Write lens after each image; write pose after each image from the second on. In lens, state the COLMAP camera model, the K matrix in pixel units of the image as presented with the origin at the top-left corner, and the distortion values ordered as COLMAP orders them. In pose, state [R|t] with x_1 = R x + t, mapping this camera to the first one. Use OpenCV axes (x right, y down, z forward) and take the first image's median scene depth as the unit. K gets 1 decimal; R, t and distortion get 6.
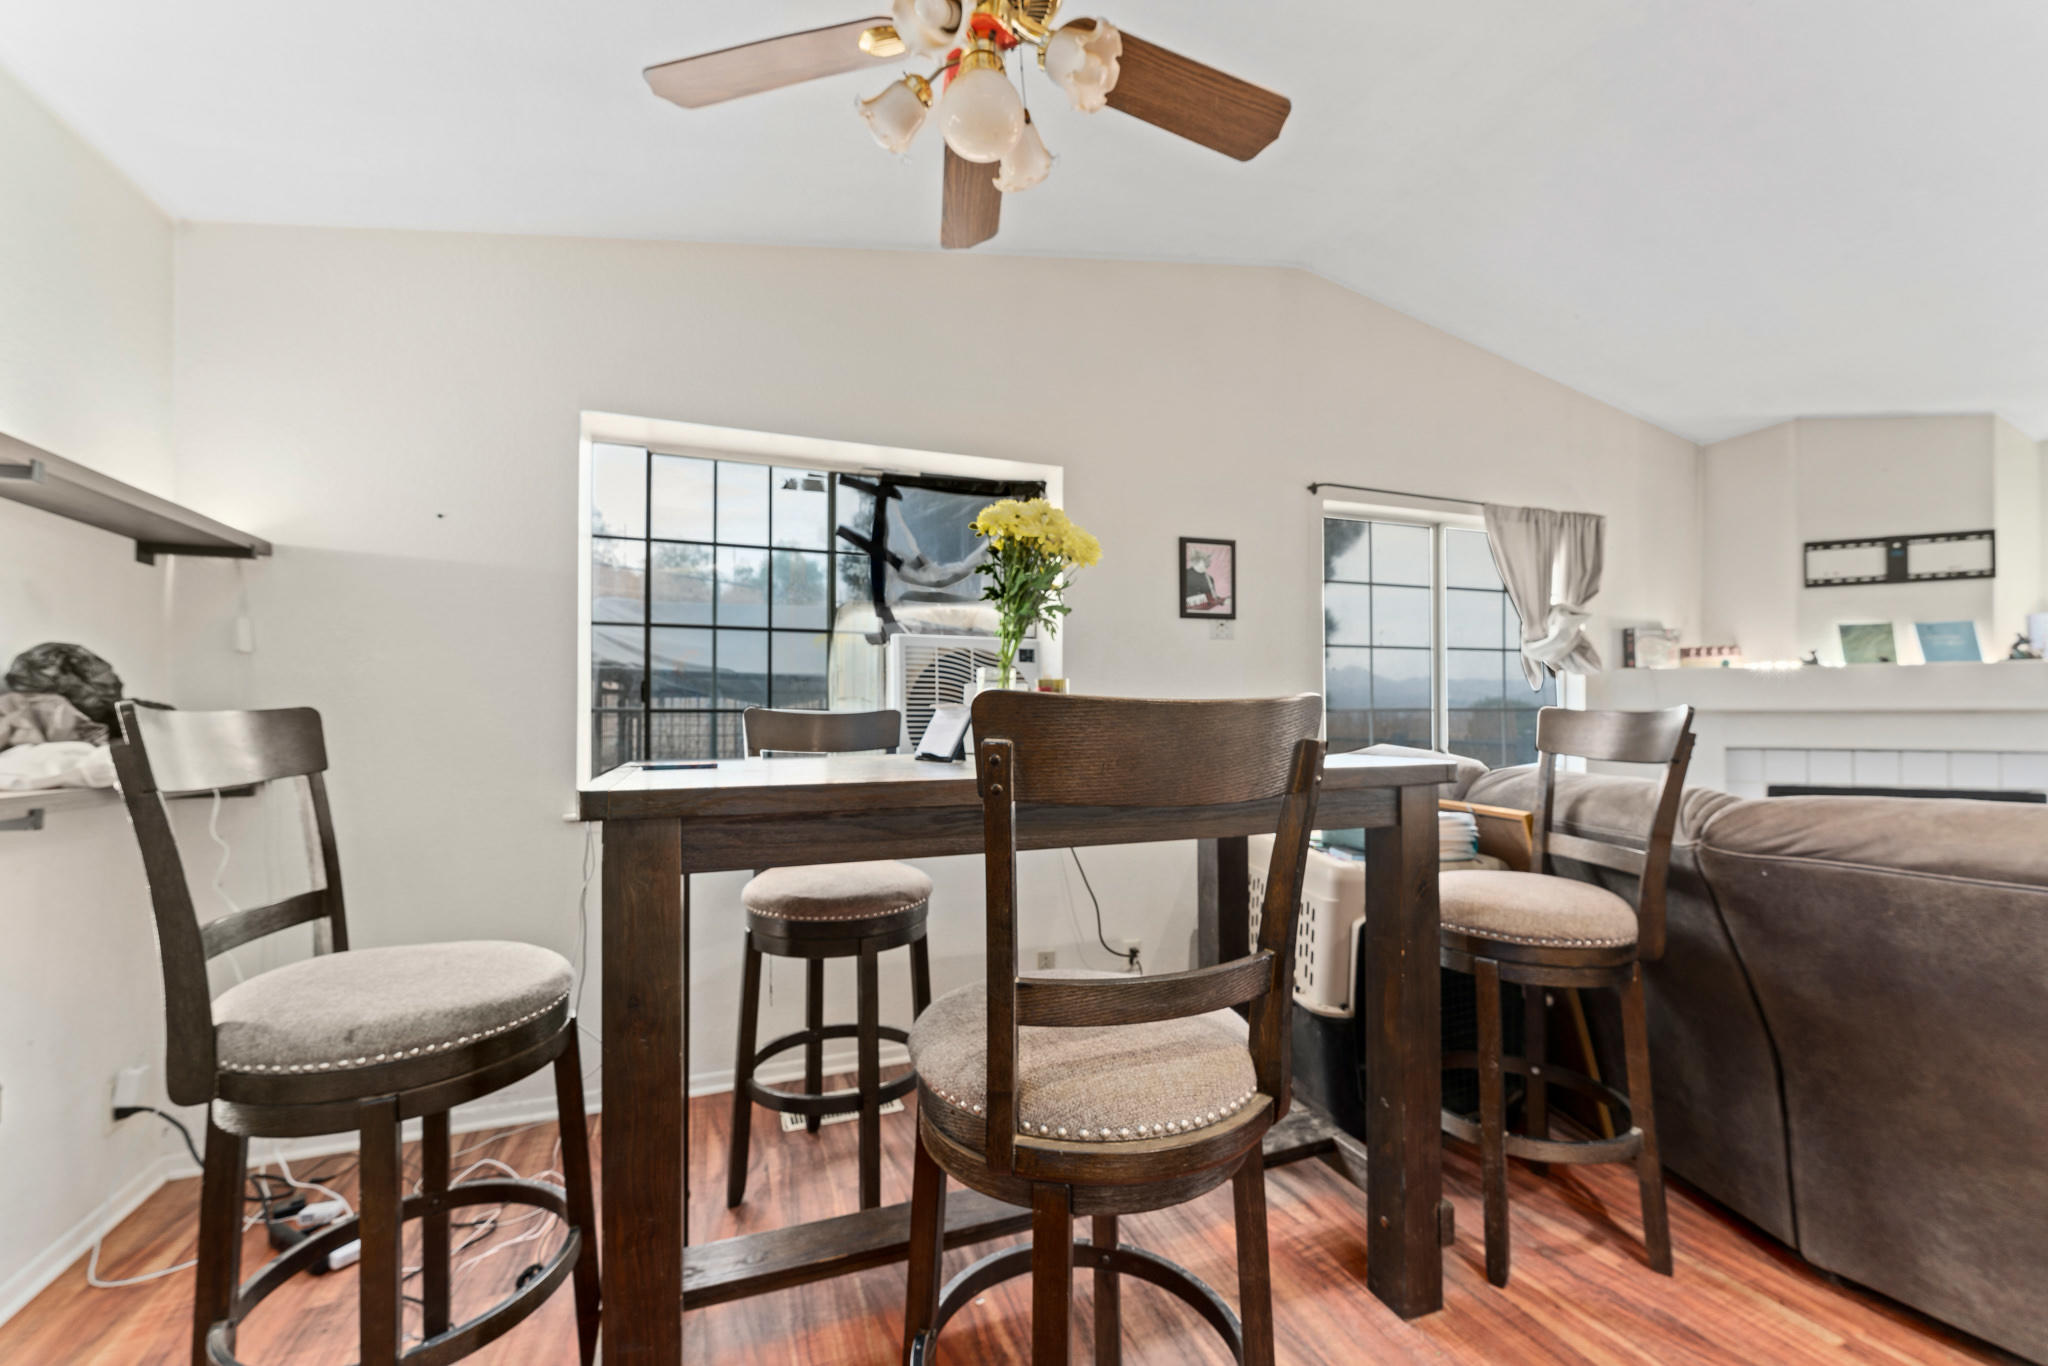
lens RADIAL K [[816.8, 0, 1023.7], [0, 816.8, 698.2], [0, 0, 1]] dist [0.000487, -0.000112]
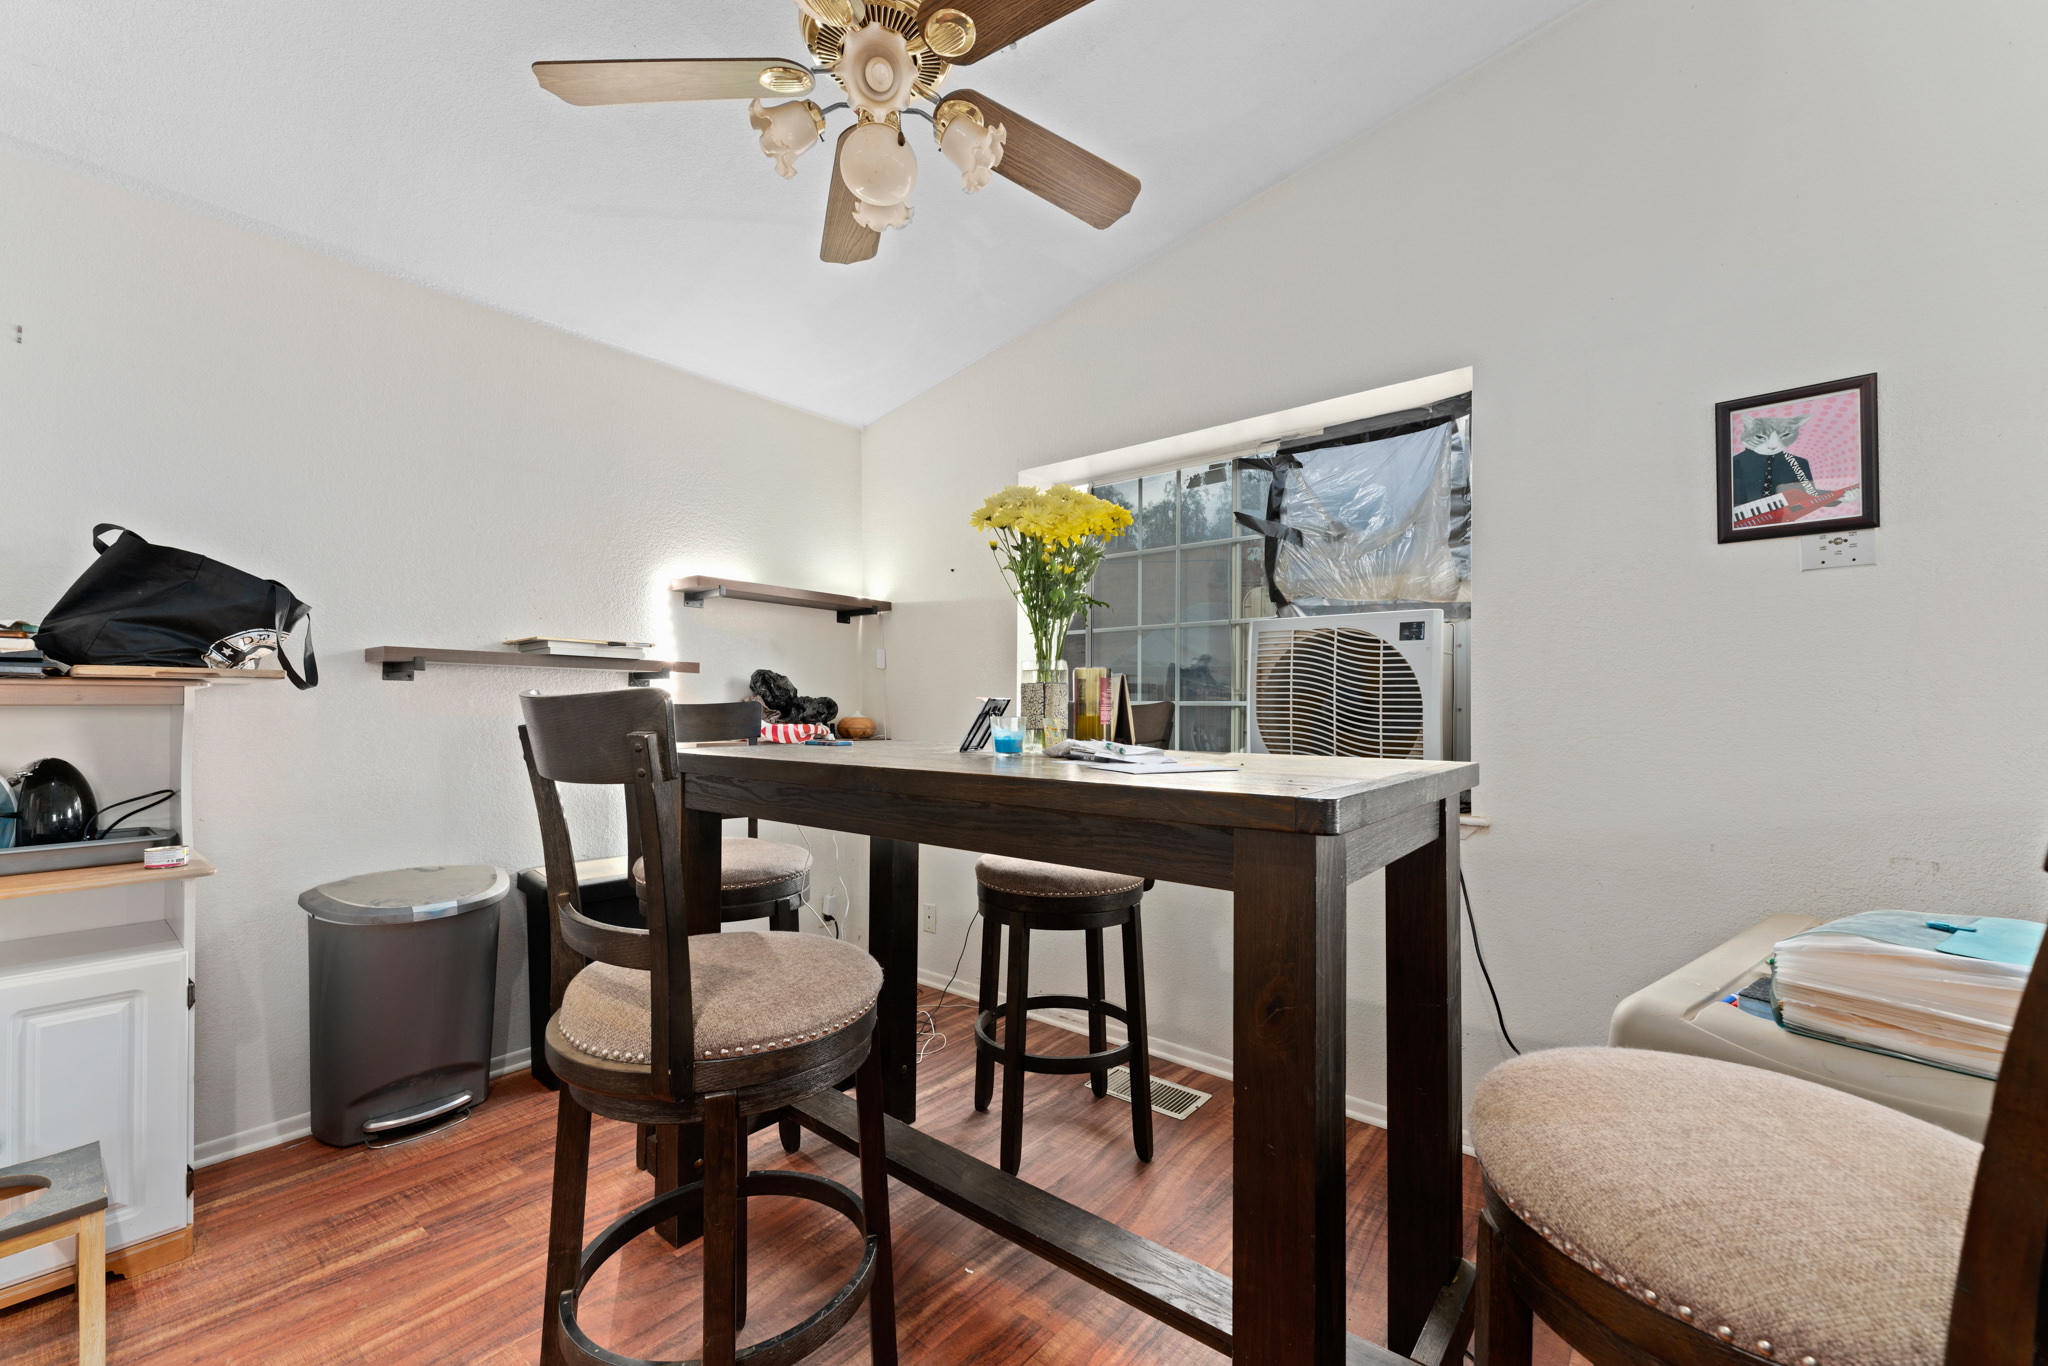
lens RADIAL K [[816.8, 0, 1023.7], [0, 816.8, 698.2], [0, 0, 1]] dist [0.000487, -0.000112]
pose [[0.500962, -0.005754, -0.865450, 0.443713], [0.017402, 0.999843, 0.003426, 0.002661], [0.865294, -0.016777, 0.500983, 0.268825]]
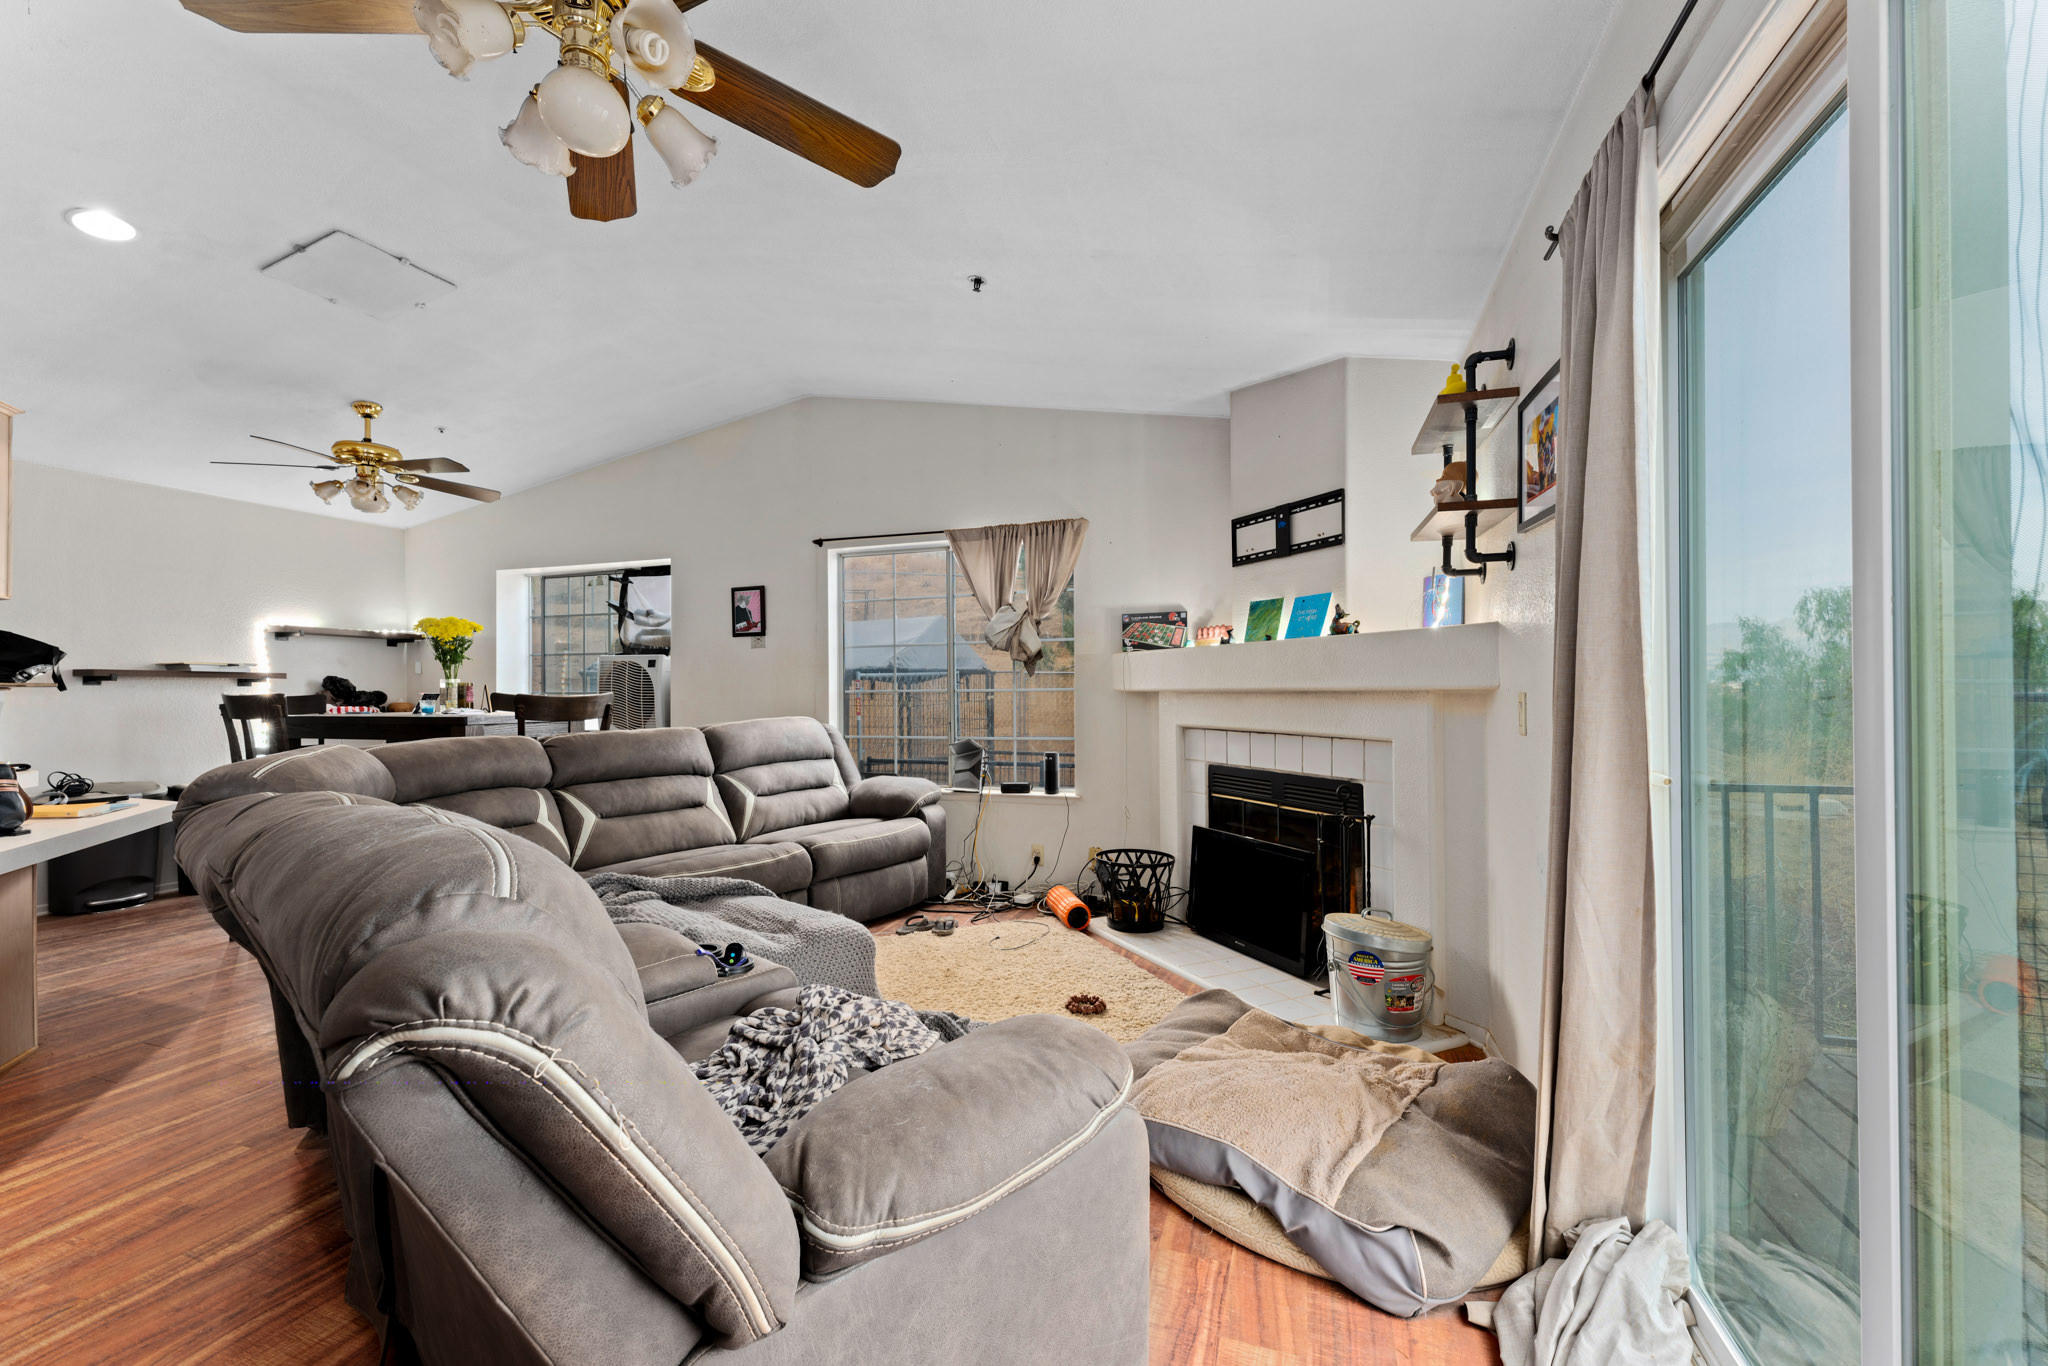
lens RADIAL K [[816.8, 0, 1023.7], [0, 816.8, 698.2], [0, 0, 1]] dist [0.000487, -0.000112]
pose [[0.771205, 0.004315, -0.636572, 1.696441], [0.017755, 0.999442, 0.028284, -0.009111], [0.636339, -0.033115, 0.770698, 0.083665]]
